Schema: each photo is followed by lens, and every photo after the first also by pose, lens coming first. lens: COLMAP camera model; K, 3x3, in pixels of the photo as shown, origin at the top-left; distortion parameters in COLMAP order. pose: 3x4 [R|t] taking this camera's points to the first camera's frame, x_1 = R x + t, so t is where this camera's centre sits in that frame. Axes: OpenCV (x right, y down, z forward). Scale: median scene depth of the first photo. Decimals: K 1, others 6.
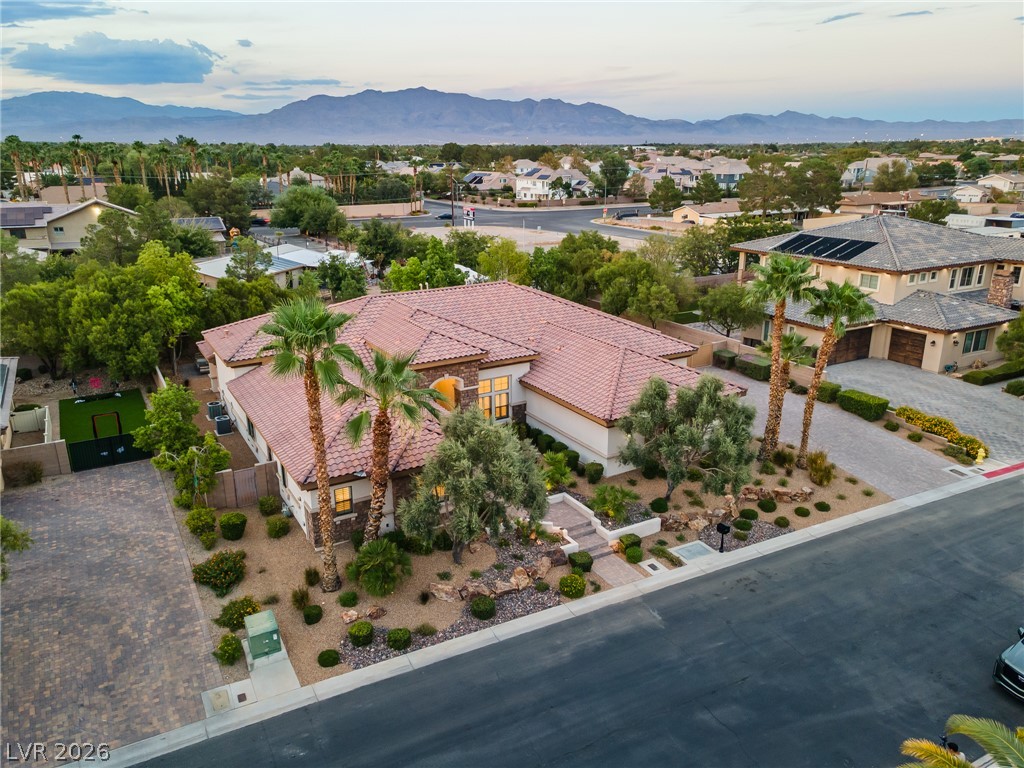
lens RADIAL K [[736.4, 0, 489.6], [0, 736.4, 383.3], [0, 0, 1]] dist [0.031464, 0.009359]
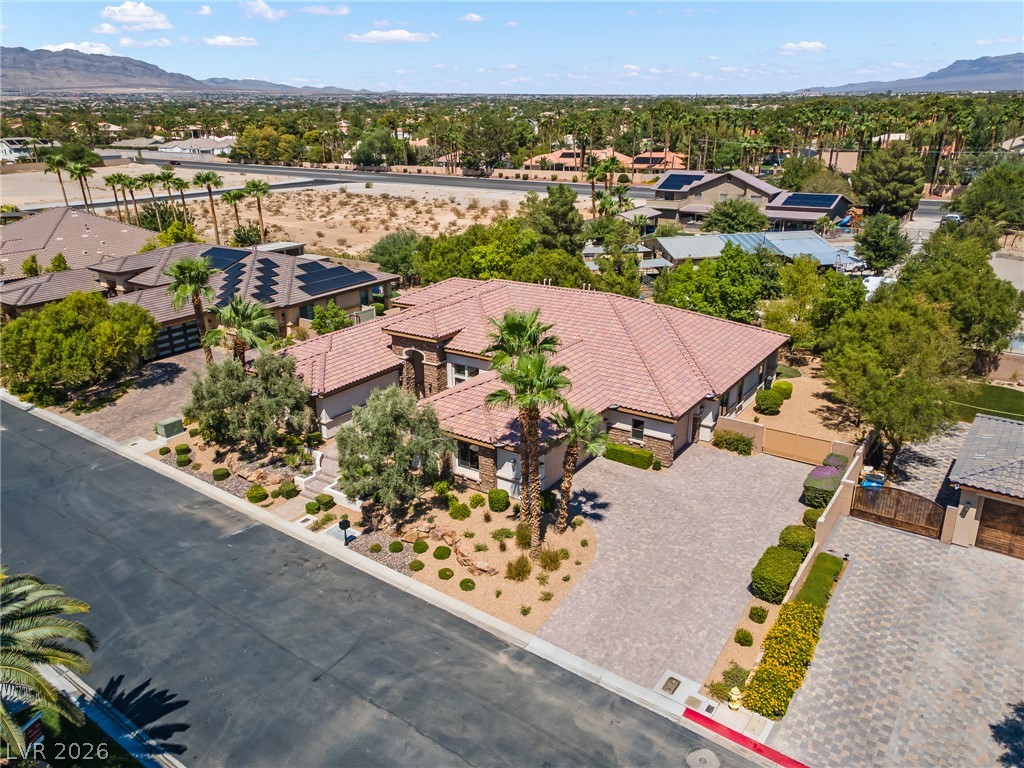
lens RADIAL K [[741.1, 0, 512.8], [0, 741.1, 385.3], [0, 0, 1]] dist [0.022575, 0.036166]
pose [[0.450860, 0.309839, -0.837093, 1.295364], [-0.260292, 0.942697, 0.208733, -0.303104], [0.853799, 0.123779, 0.505673, 0.611241]]
